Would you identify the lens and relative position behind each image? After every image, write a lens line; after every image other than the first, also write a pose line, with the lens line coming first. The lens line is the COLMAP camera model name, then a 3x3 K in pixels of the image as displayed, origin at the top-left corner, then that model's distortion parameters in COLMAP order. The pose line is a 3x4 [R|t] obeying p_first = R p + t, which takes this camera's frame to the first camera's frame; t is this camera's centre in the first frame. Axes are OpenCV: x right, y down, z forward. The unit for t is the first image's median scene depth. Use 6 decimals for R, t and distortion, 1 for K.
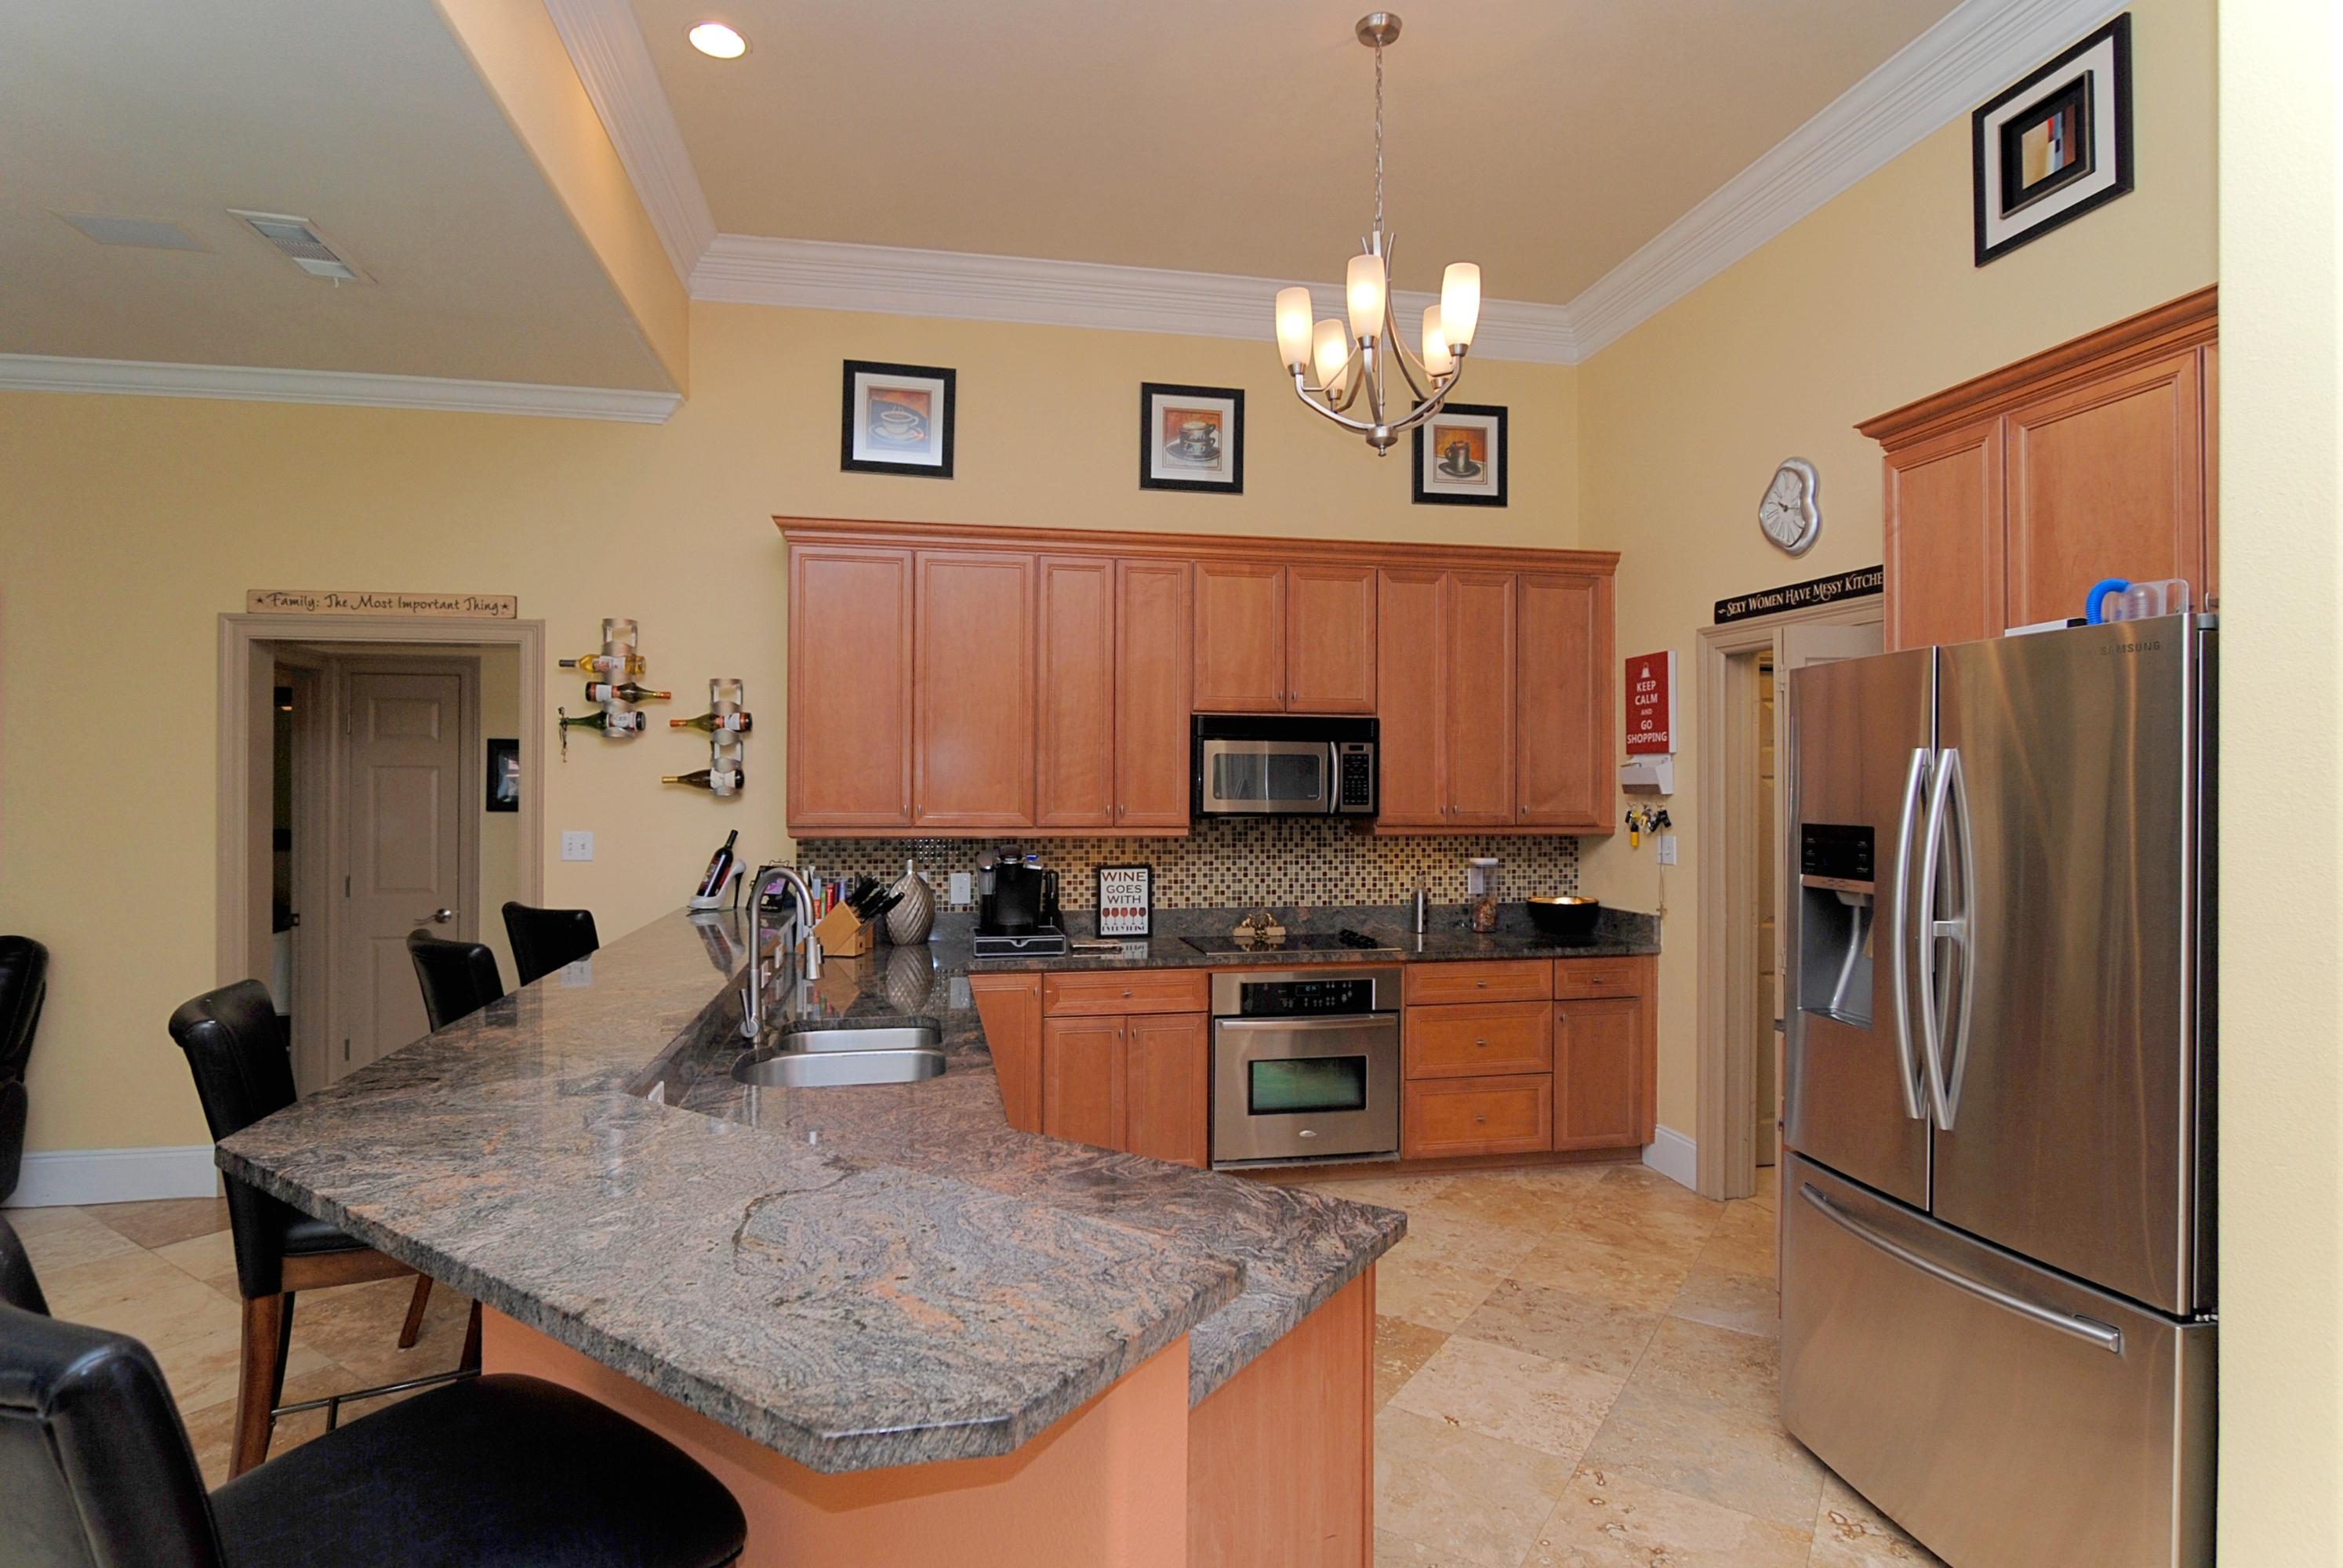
lens RADIAL K [[1179.3, 0, 1143.2], [0, 1179.3, 775.8], [0, 0, 1]] dist [-0.016287, 0.000426]
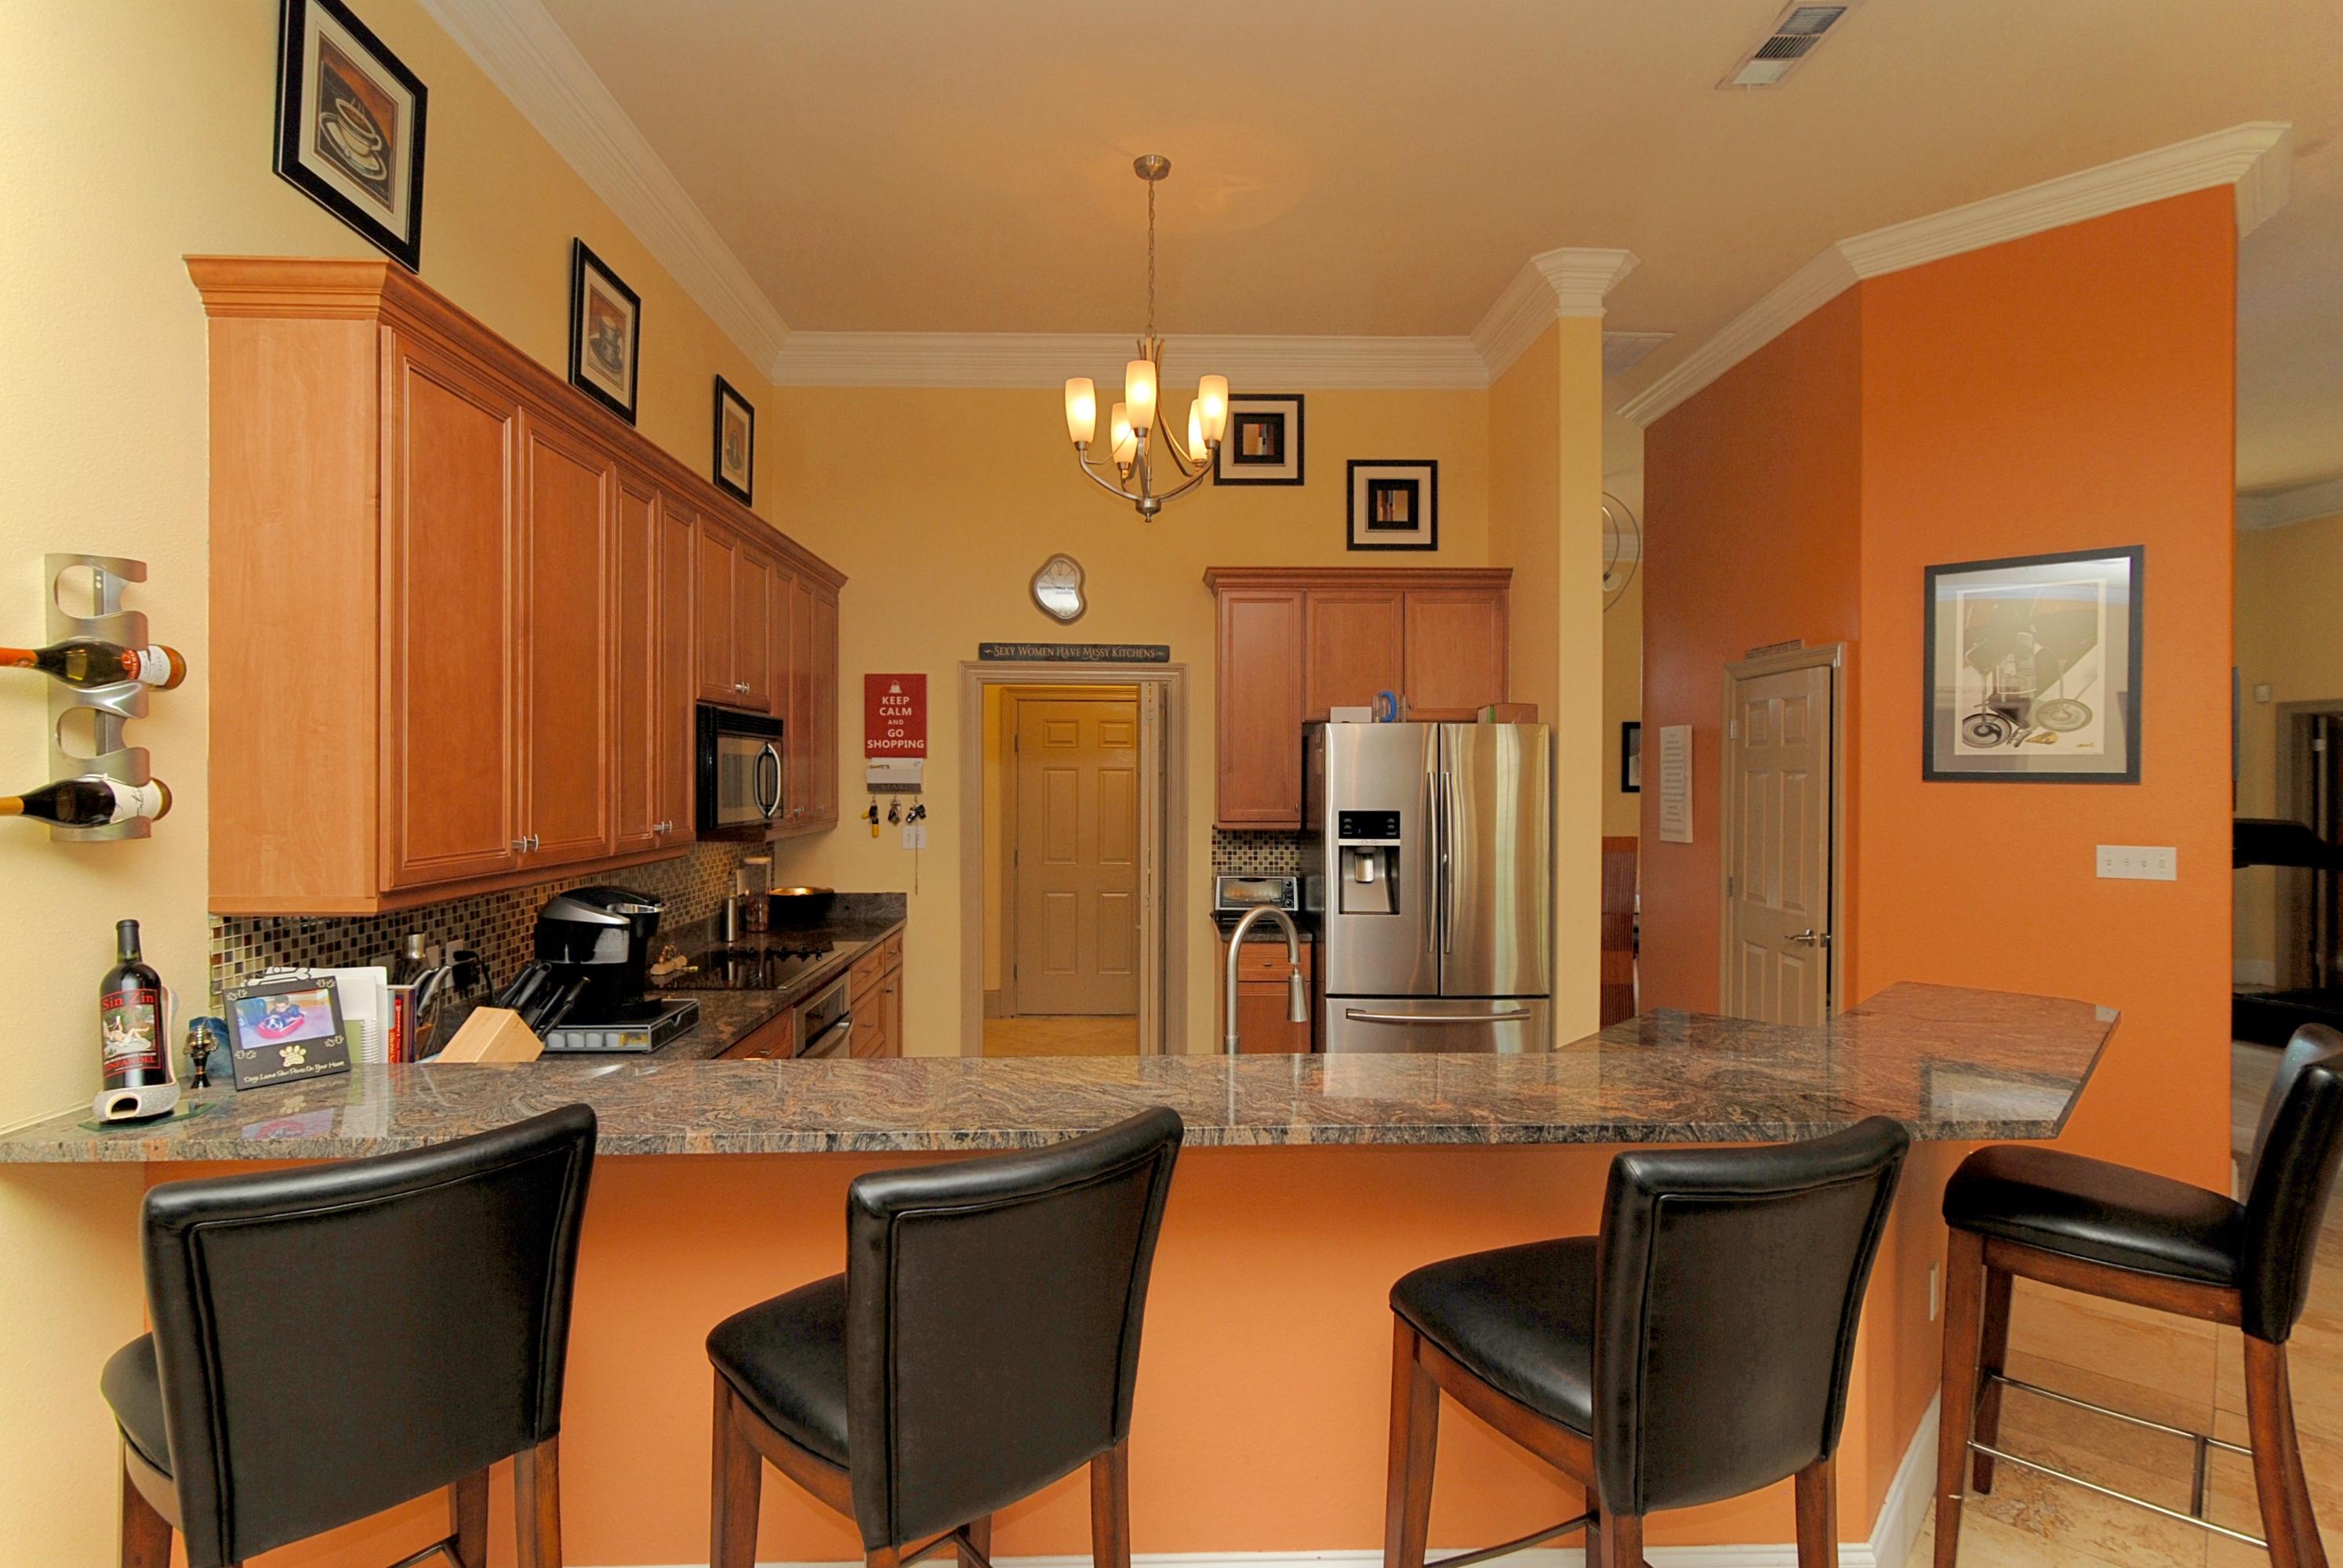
lens RADIAL K [[1150.3, 0, 1161.5], [0, 1150.3, 771.1], [0, 0, 1]] dist [-0.003885, 0.000863]
pose [[0.158617, -0.002507, 0.987337, -0.685759], [-0.012814, 0.999907, 0.004598, -0.014006], [-0.987257, -0.013382, 0.158570, 0.560141]]
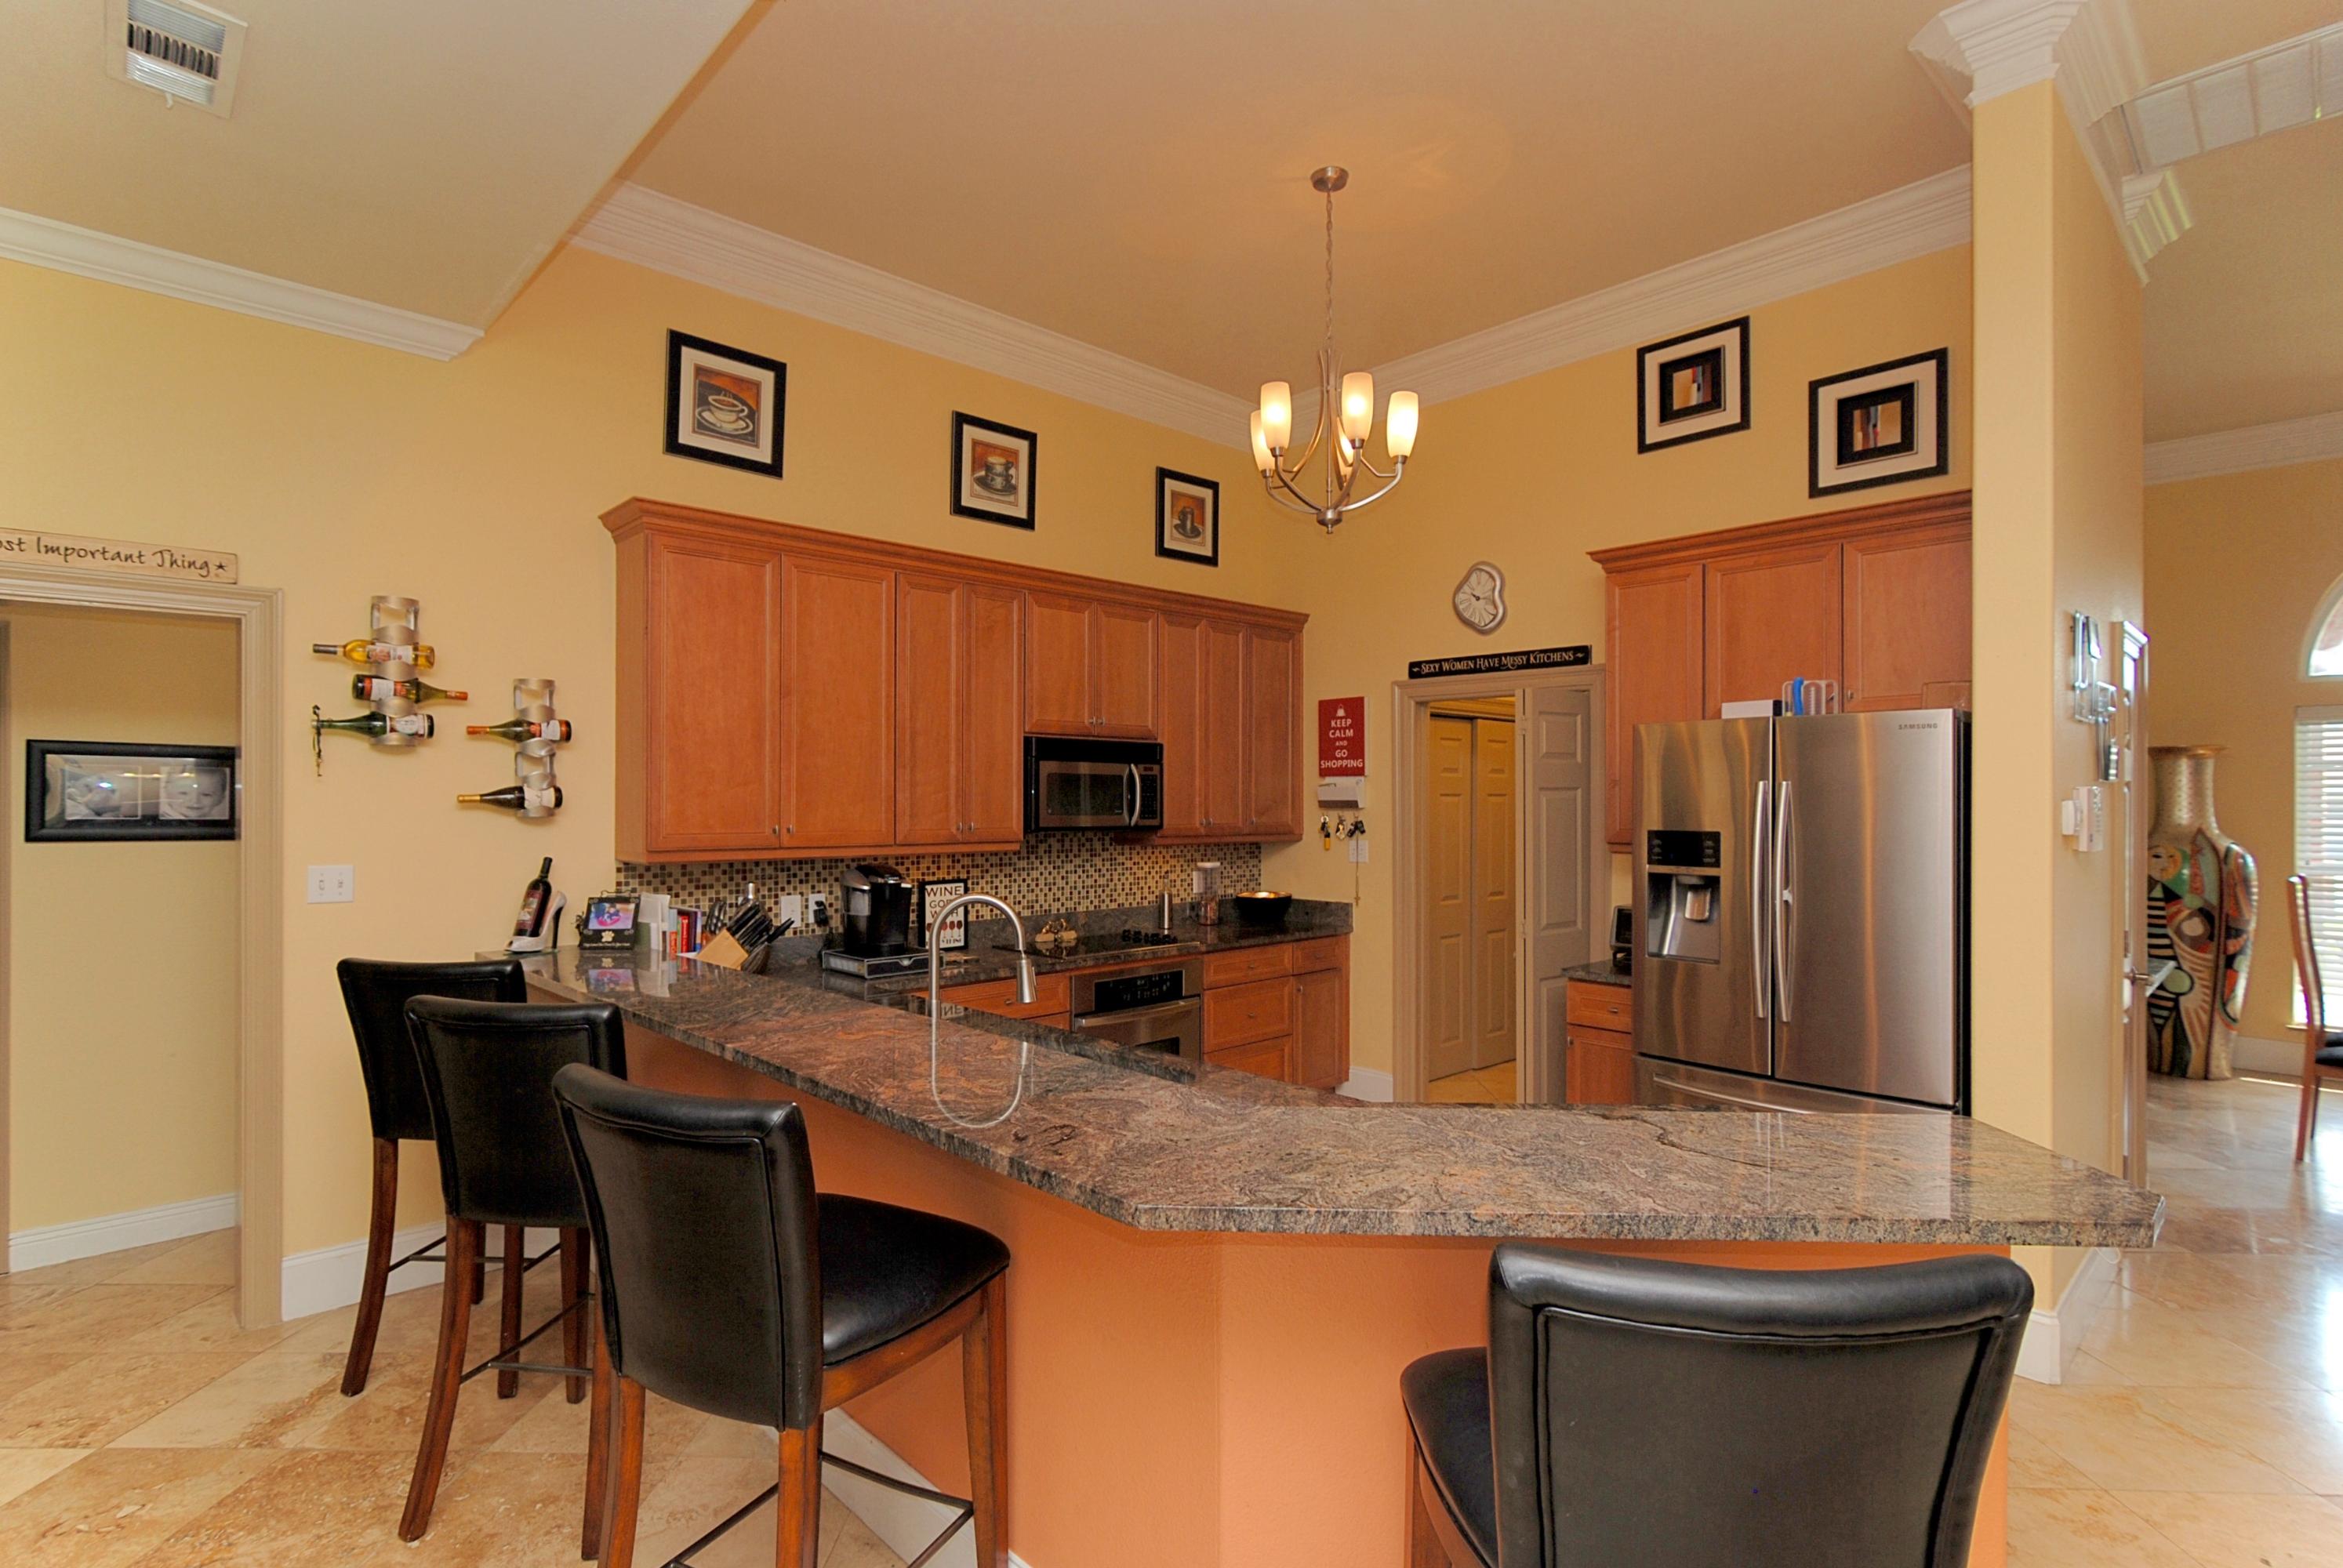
lens RADIAL K [[1135.3, 0, 1142.9], [0, 1135.3, 789.8], [0, 0, 1]] dist [-0.004179, 0.001459]
pose [[0.846962, 0.001713, 0.531650, -0.413106], [-0.003651, 0.999990, 0.002594, -0.006431], [-0.531640, -0.004138, 0.846960, 0.075385]]
